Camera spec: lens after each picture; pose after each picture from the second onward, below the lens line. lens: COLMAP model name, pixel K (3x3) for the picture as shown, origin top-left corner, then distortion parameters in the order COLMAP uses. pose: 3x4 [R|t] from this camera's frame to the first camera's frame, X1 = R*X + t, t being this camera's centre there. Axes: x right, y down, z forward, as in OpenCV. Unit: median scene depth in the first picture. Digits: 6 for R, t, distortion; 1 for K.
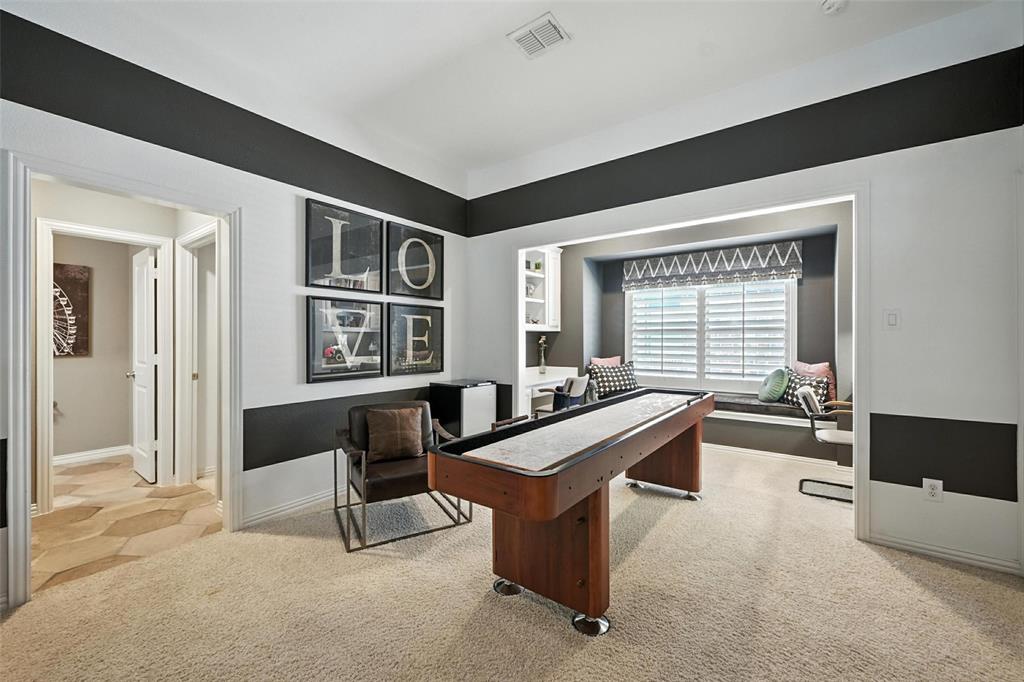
lens RADIAL K [[402.4, 0, 512.6], [0, 402.4, 338.5], [0, 0, 1]] dist [-0.000221, 0.000101]
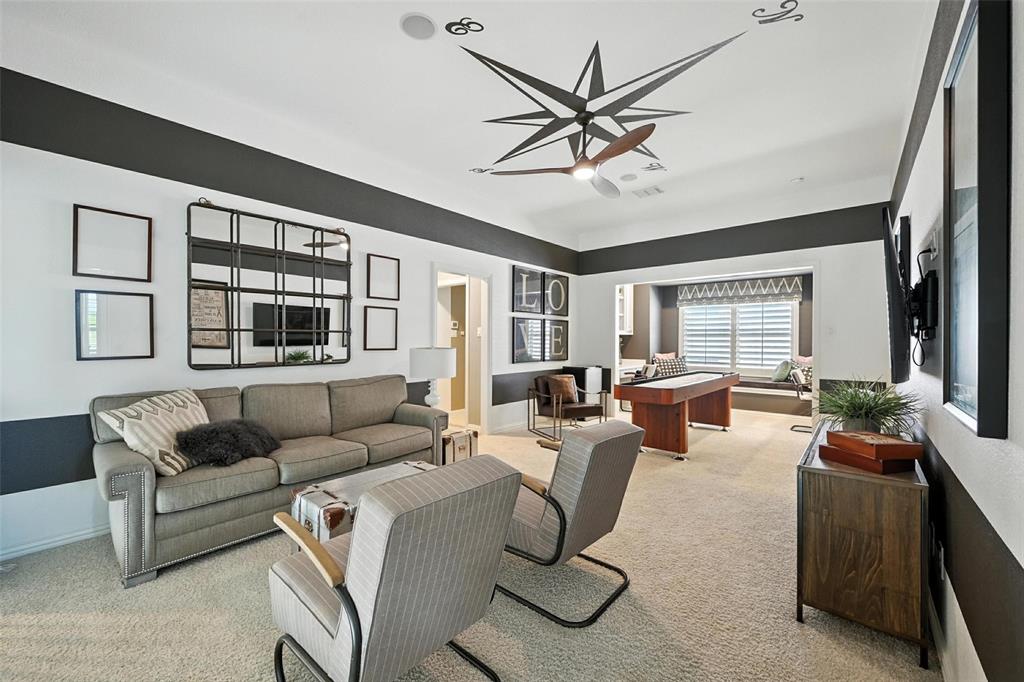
lens RADIAL K [[402.4, 0, 513.3], [0, 402.4, 339.3], [0, 0, 1]] dist [-0.000221, 0.000101]
pose [[0.996995, 0.004166, -0.077356, -0.267113], [-0.004068, 0.999991, 0.001436, -0.003403], [0.077361, -0.001117, 0.997003, -0.642753]]
